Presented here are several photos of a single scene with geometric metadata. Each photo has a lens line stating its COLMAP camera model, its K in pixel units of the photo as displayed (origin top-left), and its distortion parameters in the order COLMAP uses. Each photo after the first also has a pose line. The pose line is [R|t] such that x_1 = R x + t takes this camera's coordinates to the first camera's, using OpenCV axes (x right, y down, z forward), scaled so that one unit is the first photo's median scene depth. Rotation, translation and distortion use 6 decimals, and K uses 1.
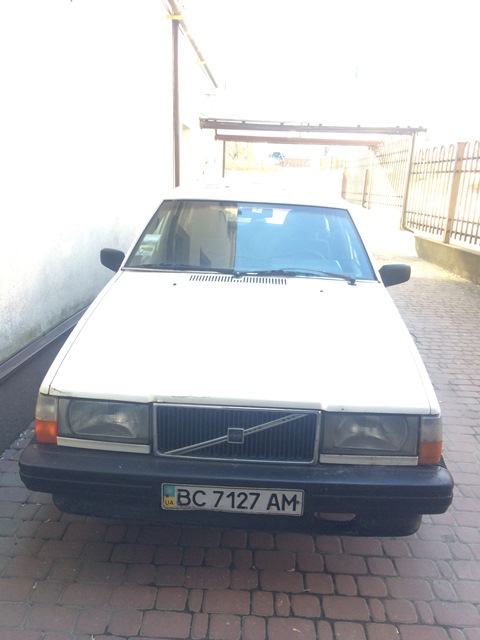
lens RADIAL K [[540.8, 0, 238.3], [0, 540.8, 321.0], [0, 0, 1]] dist [0.067779, -0.078670]
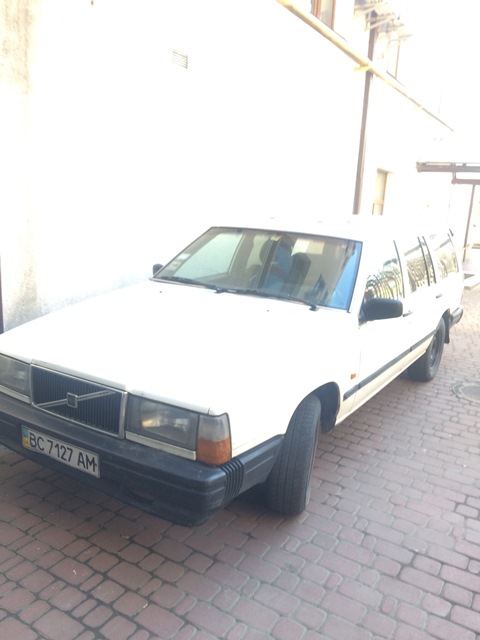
lens RADIAL K [[540.8, 0, 241.5], [0, 540.8, 321.3], [0, 0, 1]] dist [0.067779, -0.078670]
pose [[0.864362, 0.116858, -0.489103, 0.916721], [-0.156921, 0.986736, -0.041562, 0.024966], [0.477759, 0.112675, 0.871235, 0.084259]]
